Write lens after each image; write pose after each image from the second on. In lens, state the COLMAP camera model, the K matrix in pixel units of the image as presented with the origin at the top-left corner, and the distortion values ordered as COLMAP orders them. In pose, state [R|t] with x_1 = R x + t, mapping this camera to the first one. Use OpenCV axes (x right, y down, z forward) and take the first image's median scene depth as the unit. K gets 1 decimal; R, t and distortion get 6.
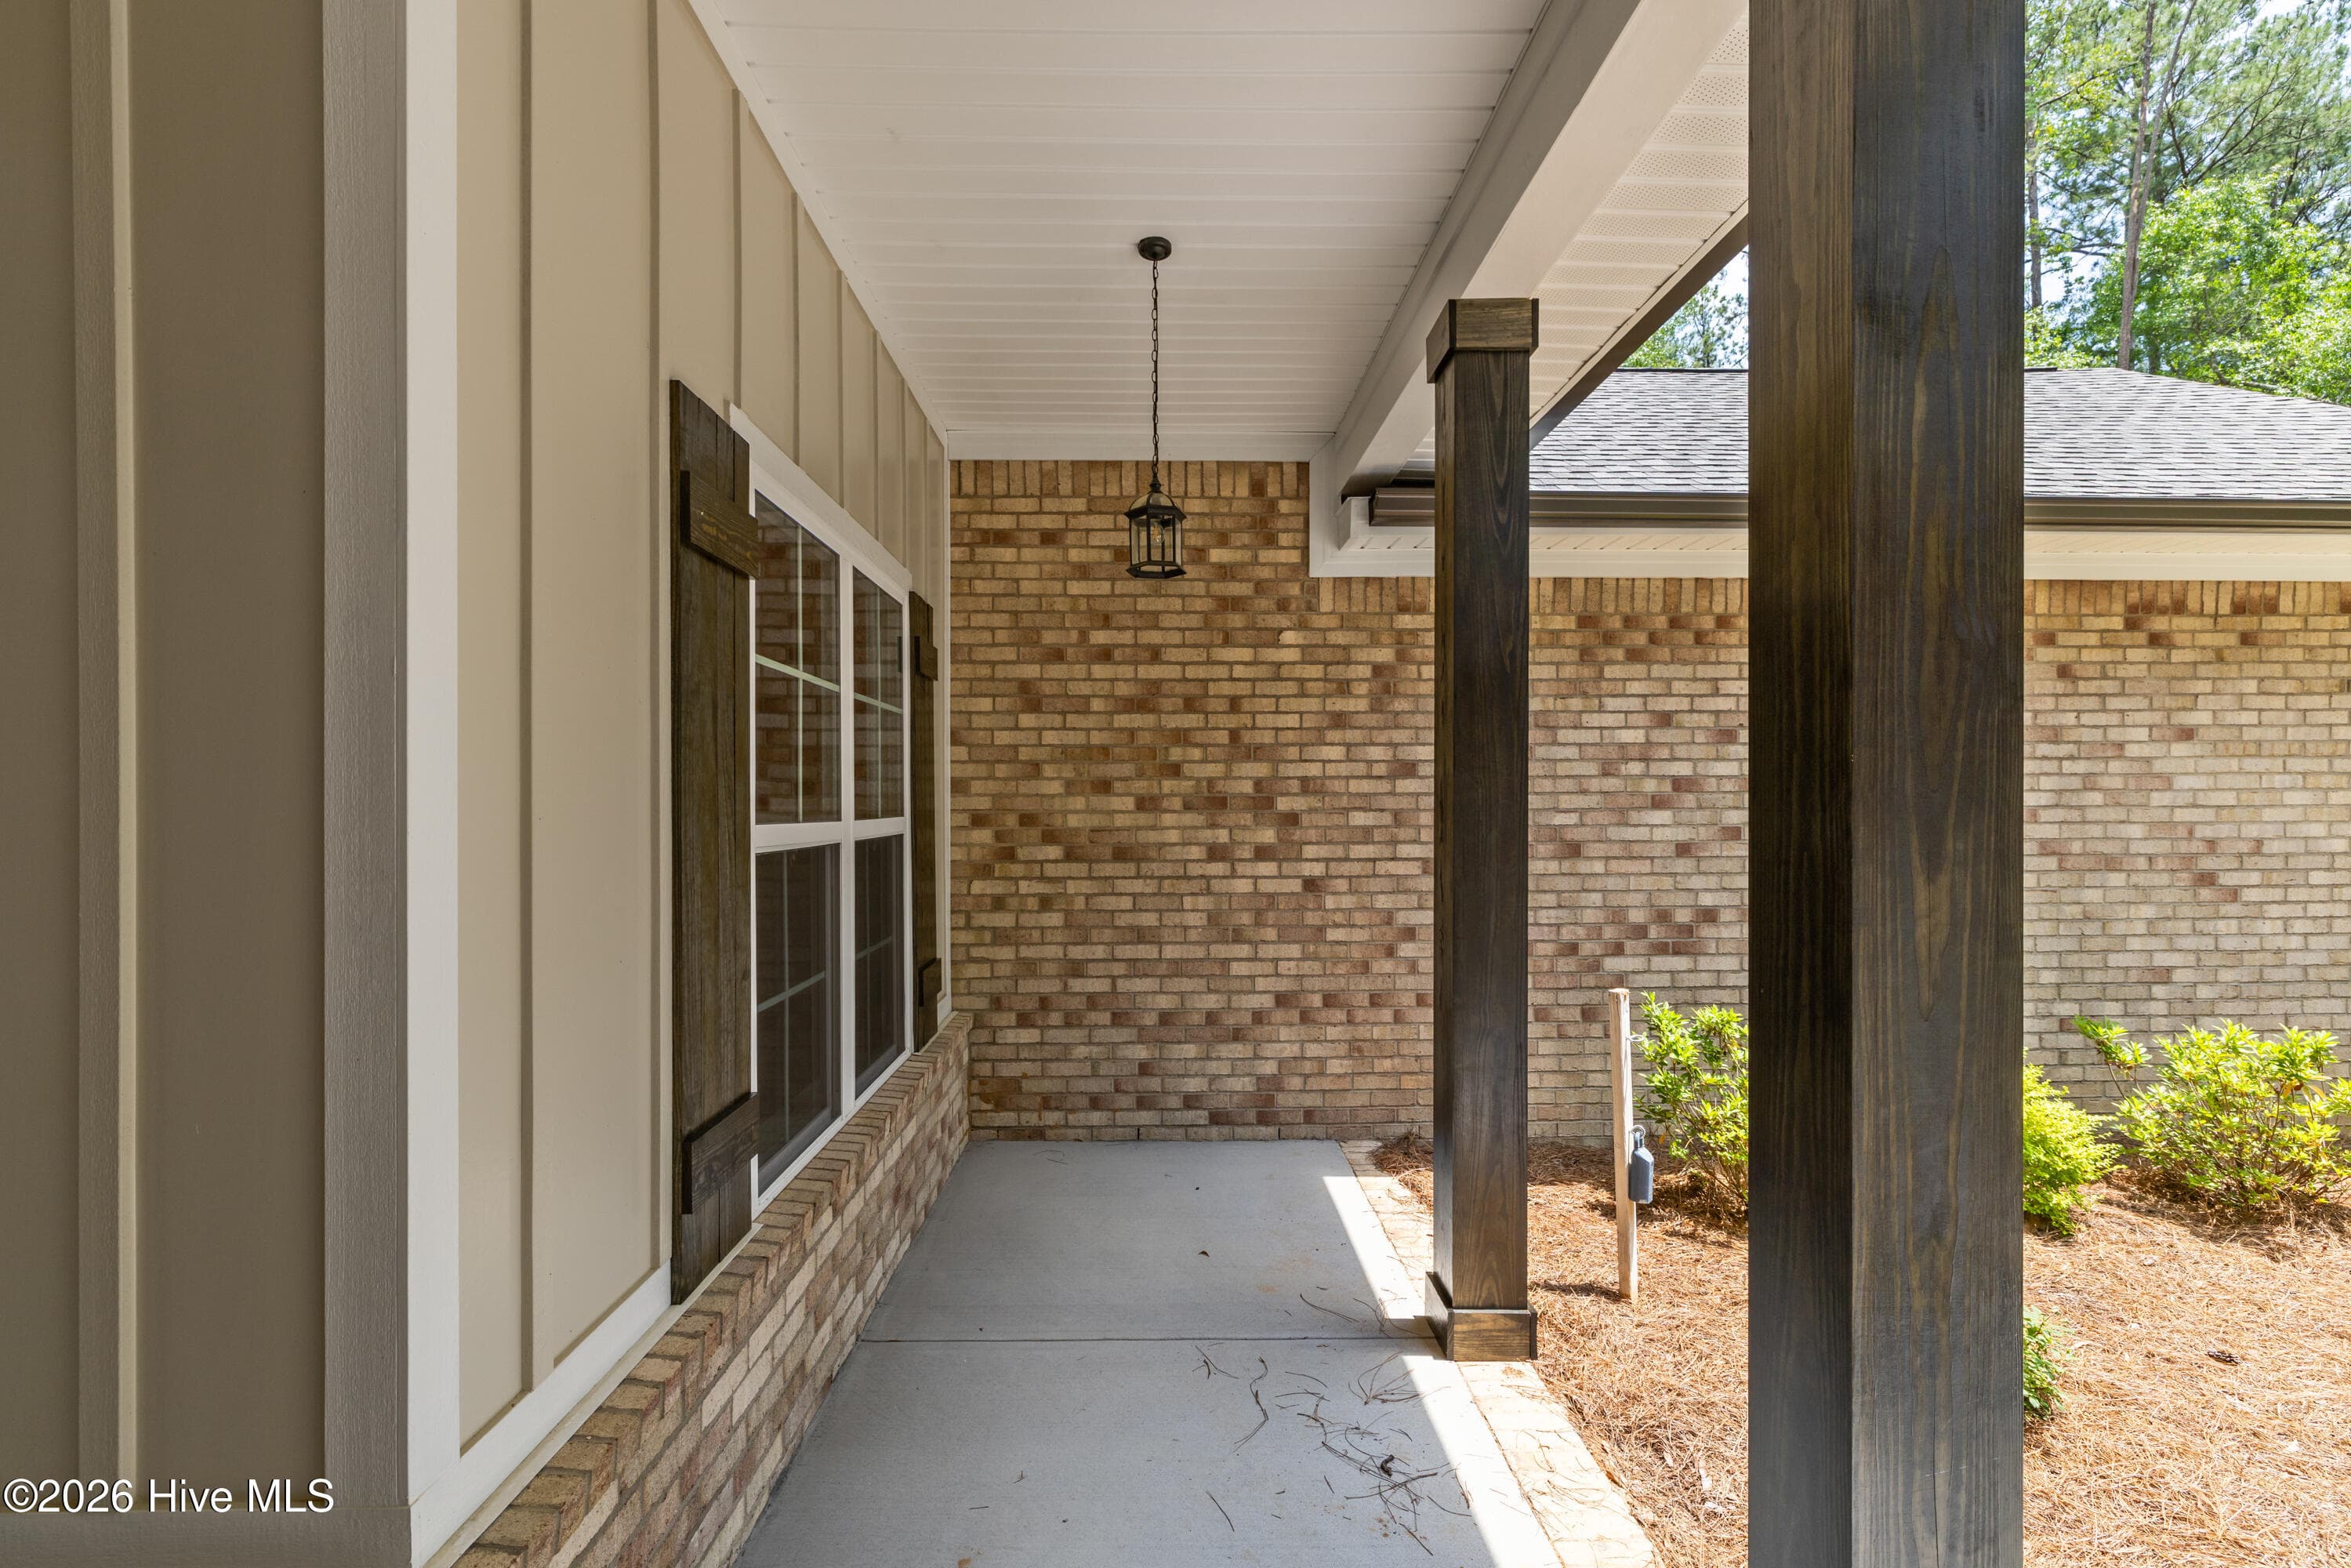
lens RADIAL K [[1022.7, 0, 1179.1], [0, 1022.7, 805.6], [0, 0, 1]] dist [-0.009320, 0.002704]
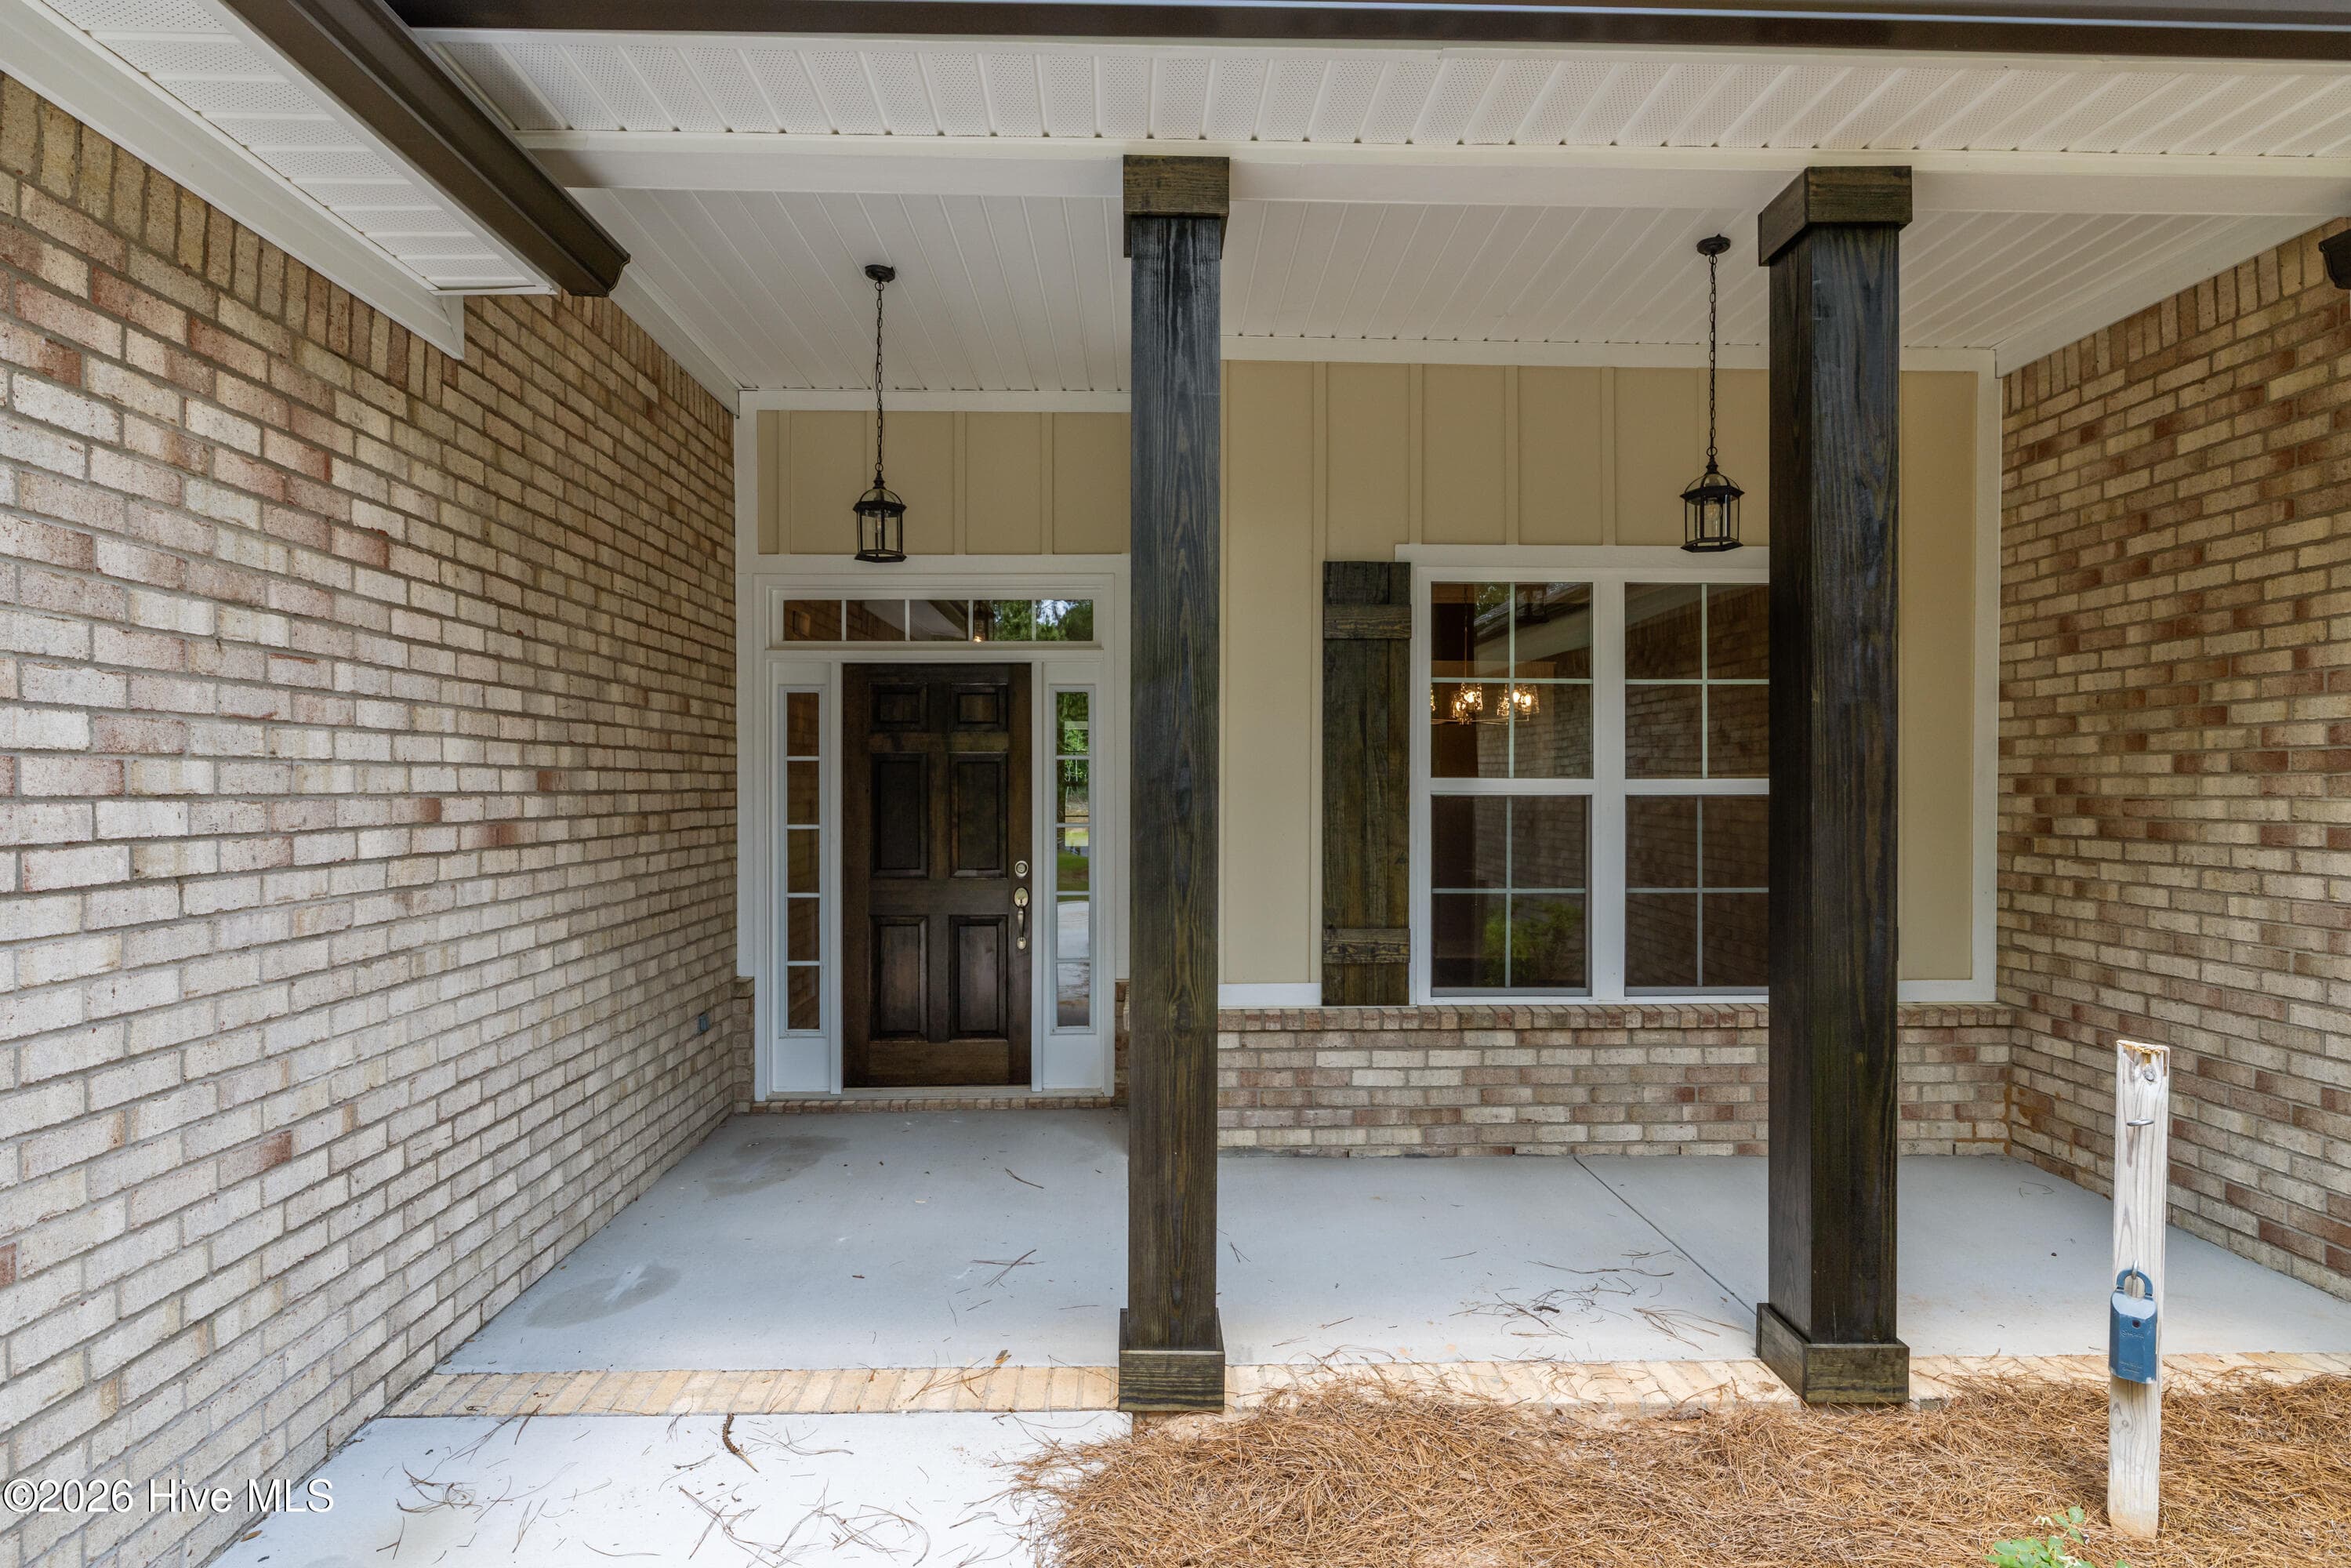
lens RADIAL K [[1263.7, 0, 1167.7], [0, 1263.7, 790.0], [0, 0, 1]] dist [0.001309, -0.000818]
pose [[0.002946, 0.004235, -0.999987, 0.860721], [-0.004442, 0.999981, 0.004222, 0.016213], [0.999986, 0.004429, 0.002964, 0.277601]]
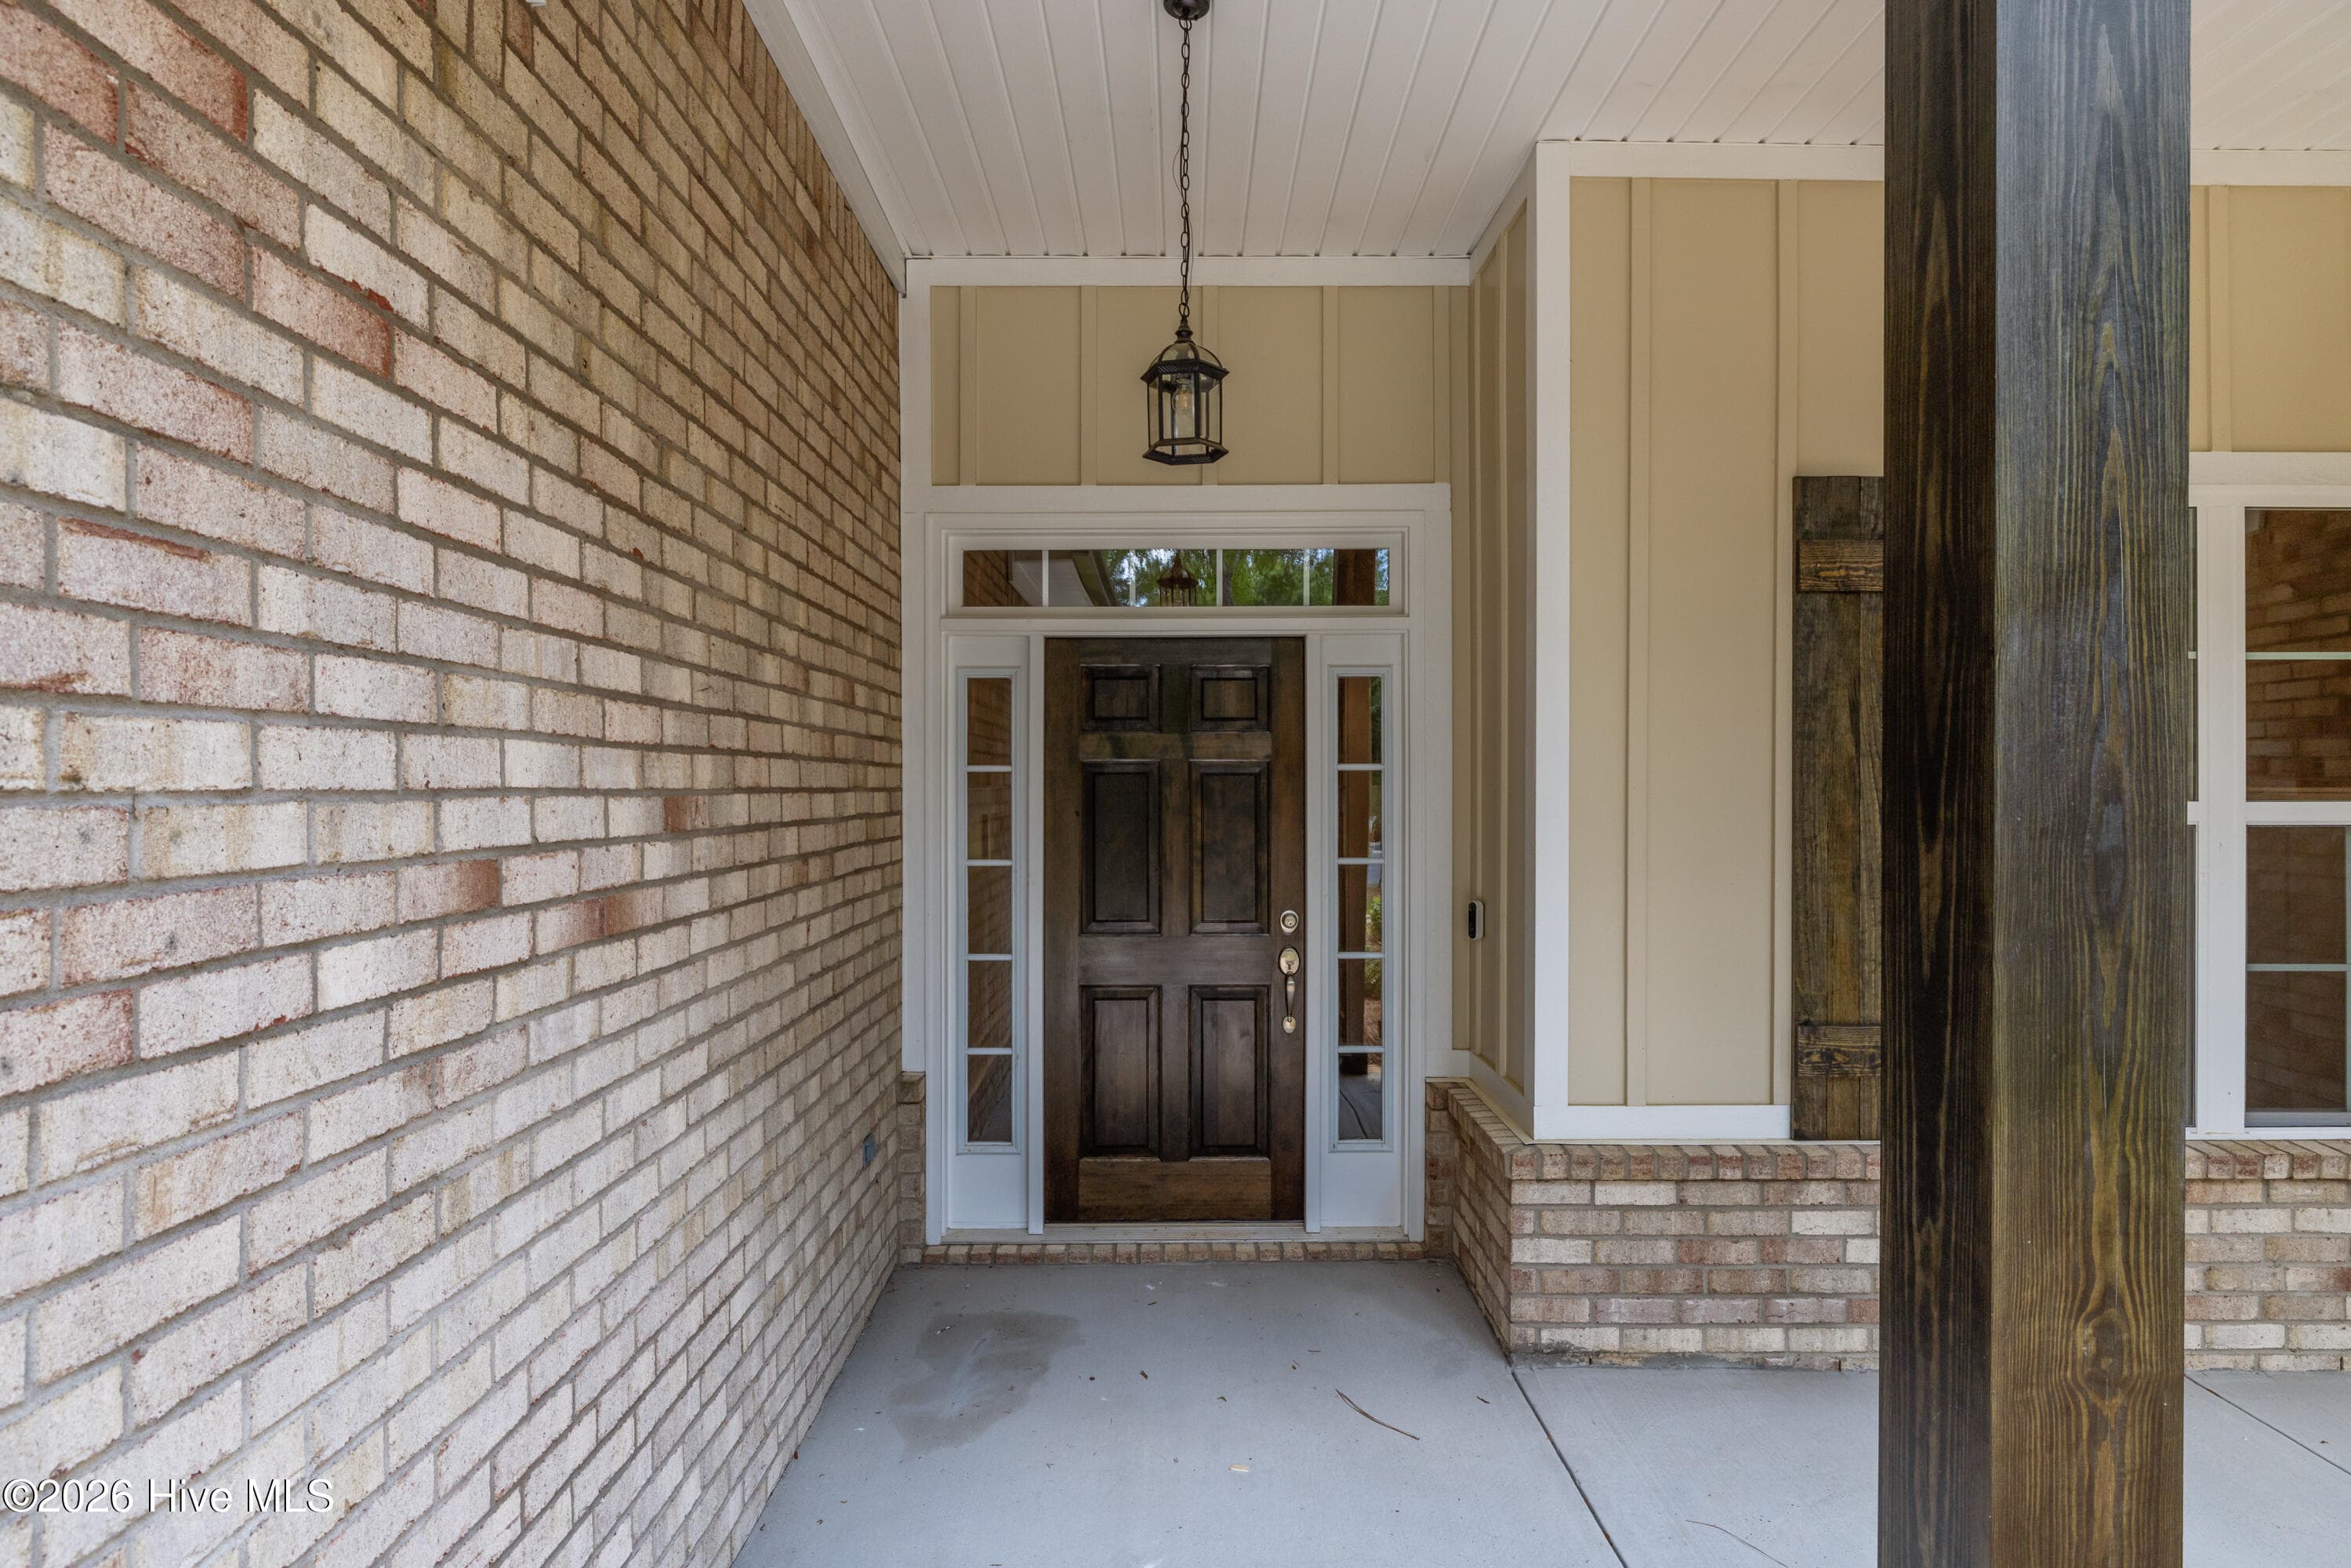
lens RADIAL K [[1263.7, 0, 1174.1], [0, 1263.7, 789.3], [0, 0, 1]] dist [0.001309, -0.000818]
pose [[-0.027071, 0.001518, -0.999632, 0.522259], [-0.004745, 0.999987, 0.001647, 0.004934], [0.999622, 0.004788, -0.027064, 0.083355]]
